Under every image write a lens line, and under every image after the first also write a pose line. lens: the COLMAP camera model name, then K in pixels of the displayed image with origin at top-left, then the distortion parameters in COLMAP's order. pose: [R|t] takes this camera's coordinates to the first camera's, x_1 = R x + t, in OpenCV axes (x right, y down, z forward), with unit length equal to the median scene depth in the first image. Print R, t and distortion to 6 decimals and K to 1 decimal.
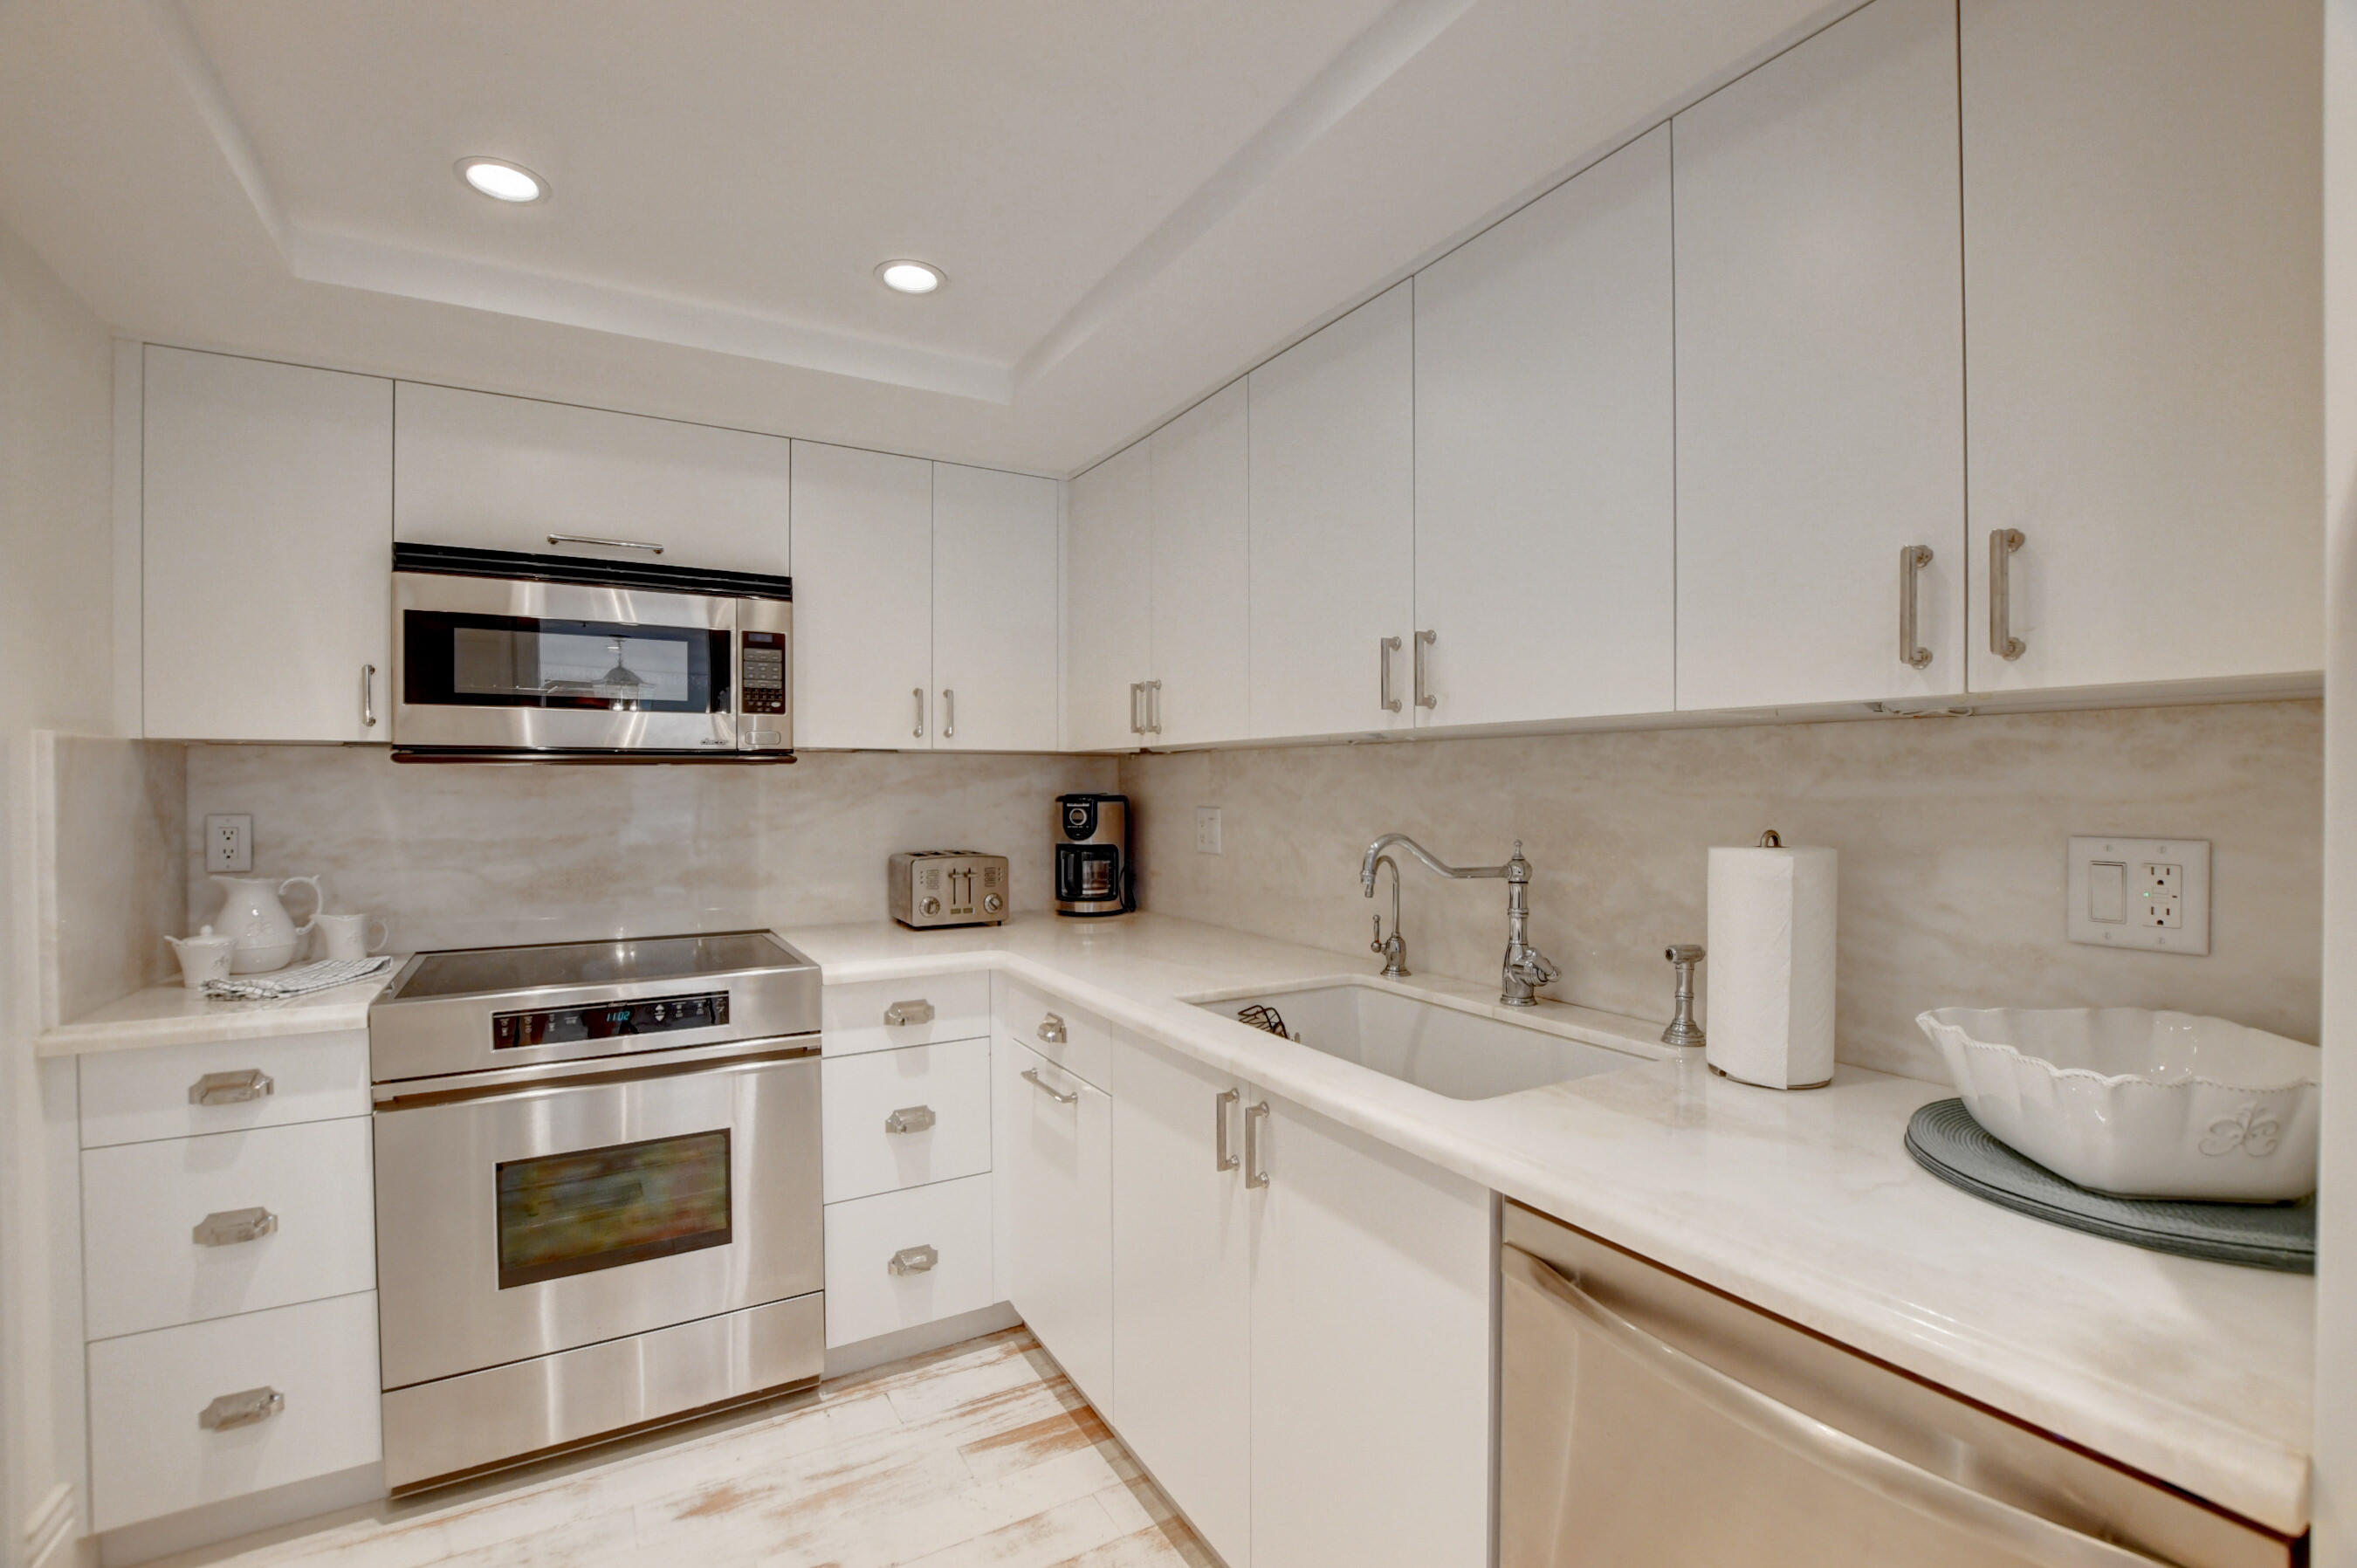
lens RADIAL K [[1040.3, 0, 1169.8], [0, 1040.3, 788.7], [0, 0, 1]] dist [-0.032530, 0.004672]
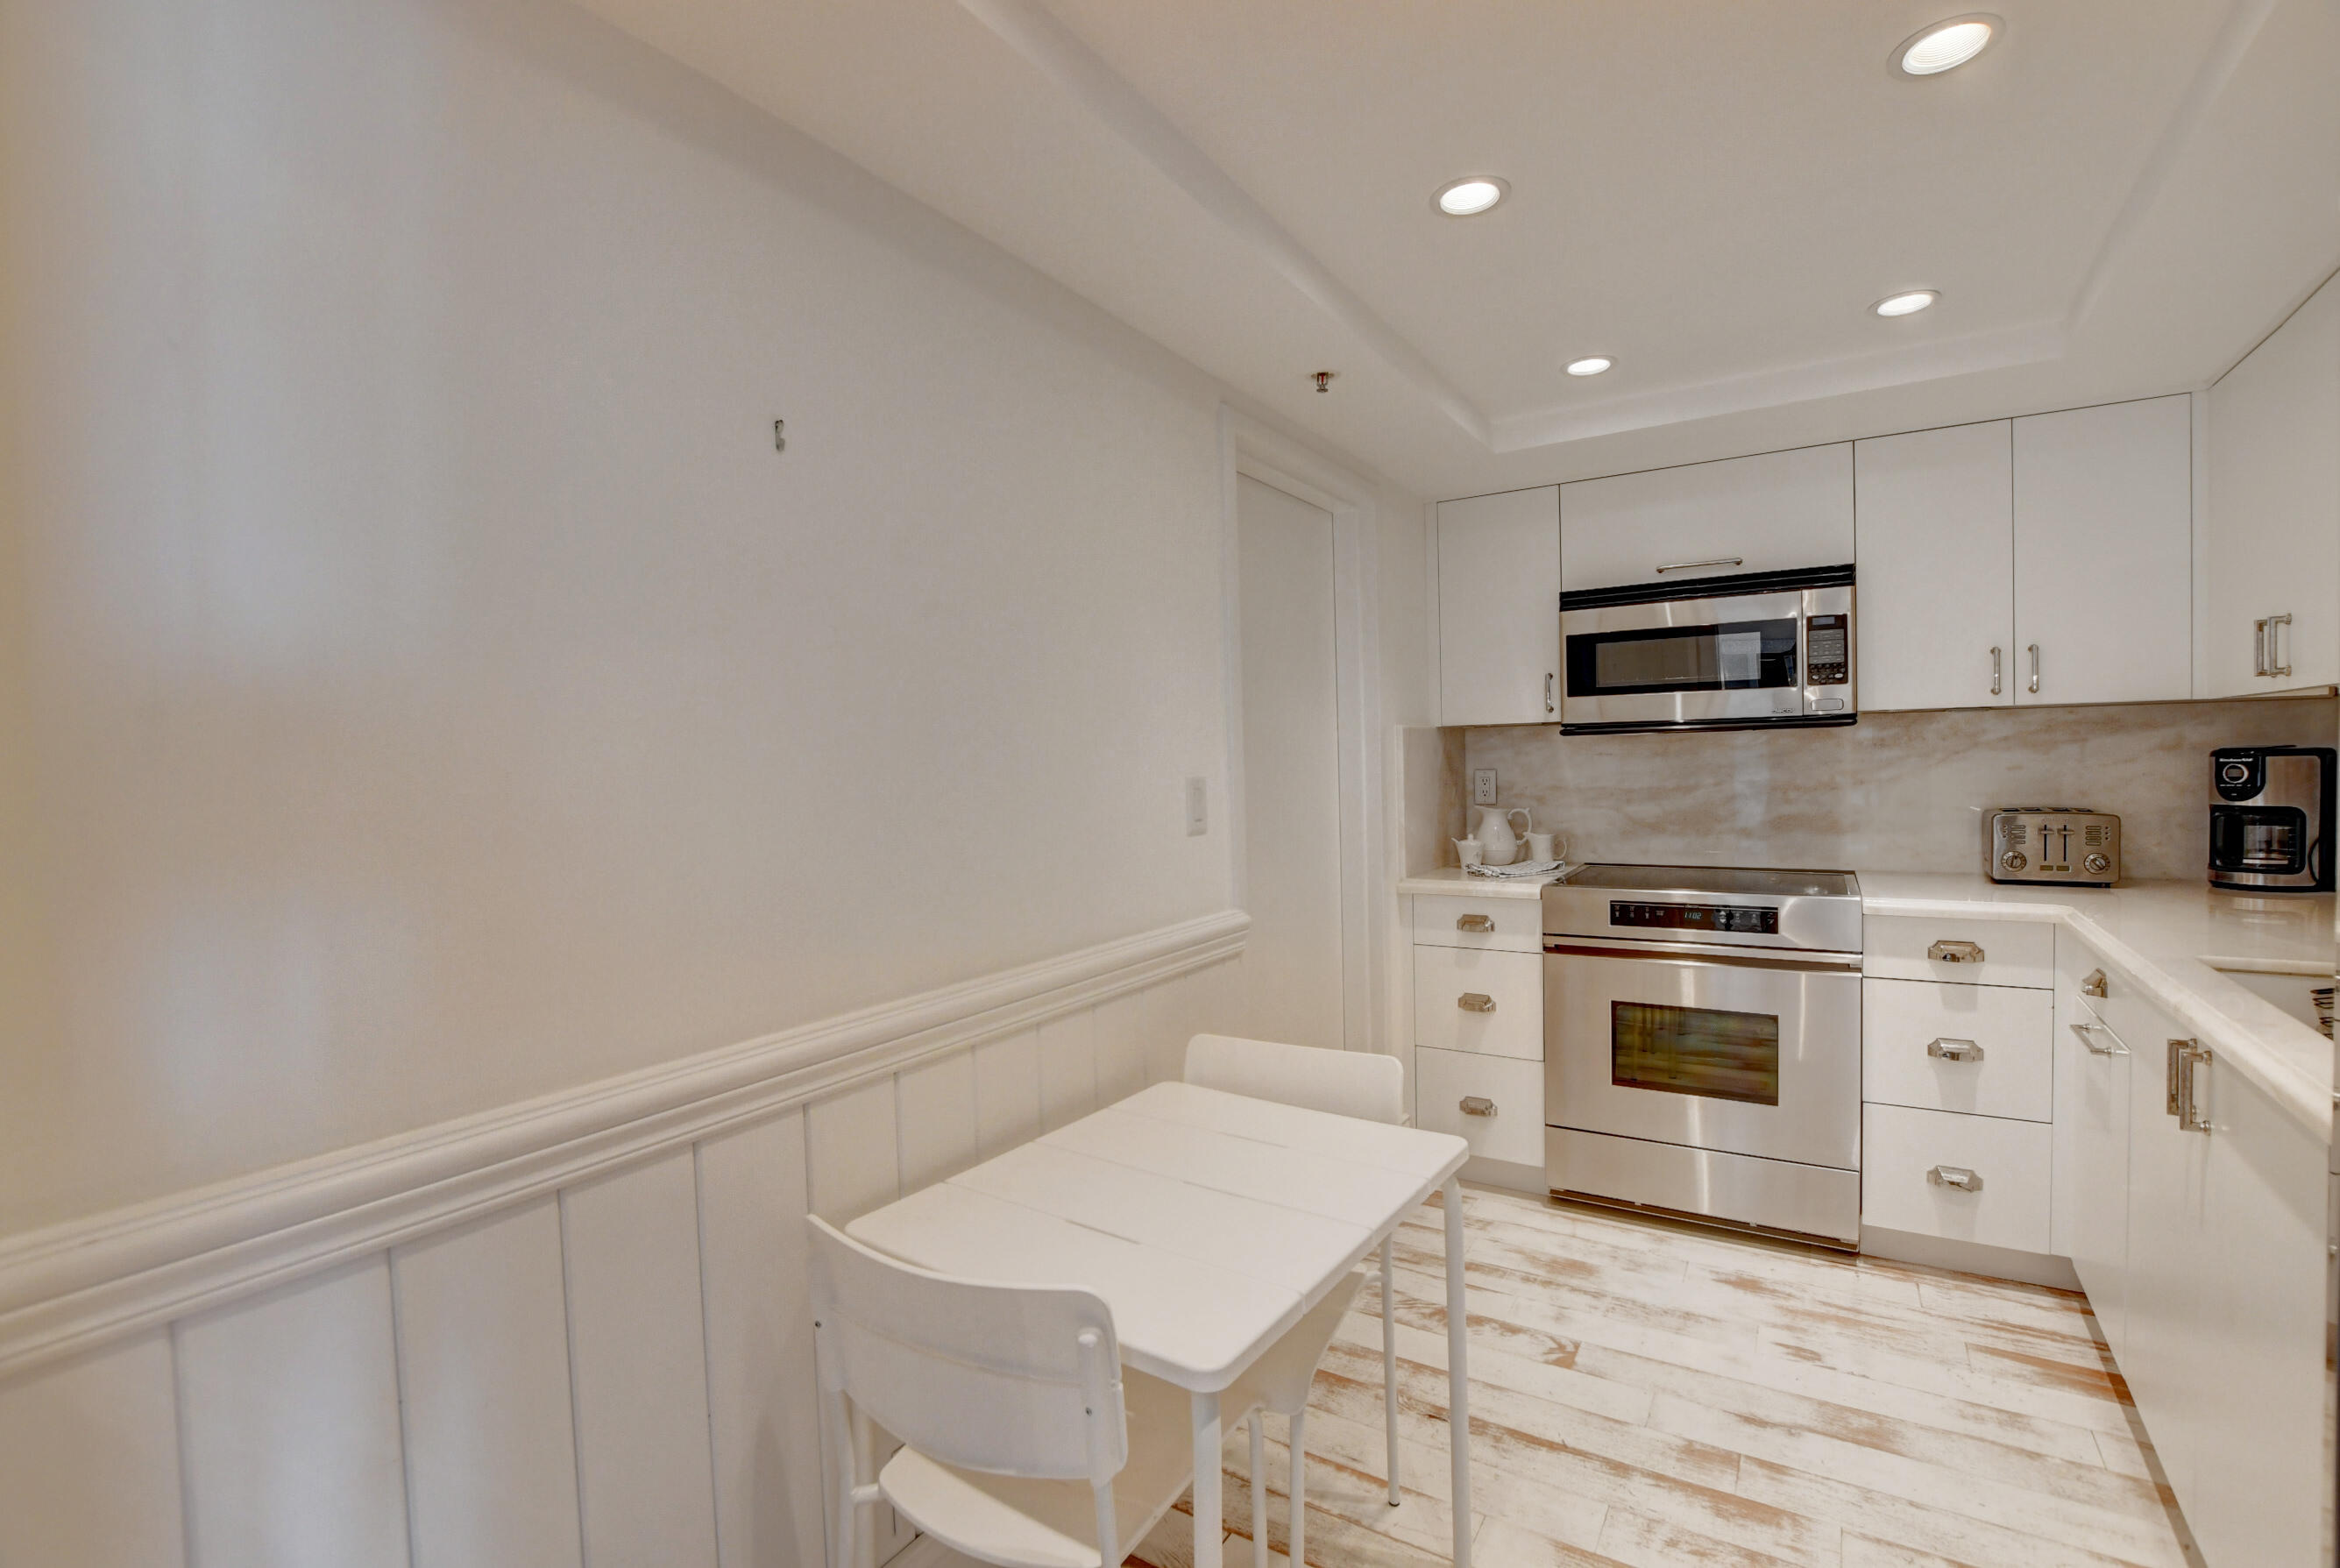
lens RADIAL K [[1031.6, 0, 1156.4], [0, 1031.6, 793.2], [0, 0, 1]] dist [-0.033004, 0.003992]
pose [[0.446721, 0.020029, -0.894449, 0.328530], [0.017490, 0.999363, 0.031113, 0.002352], [0.894502, -0.029542, 0.446086, -0.224461]]
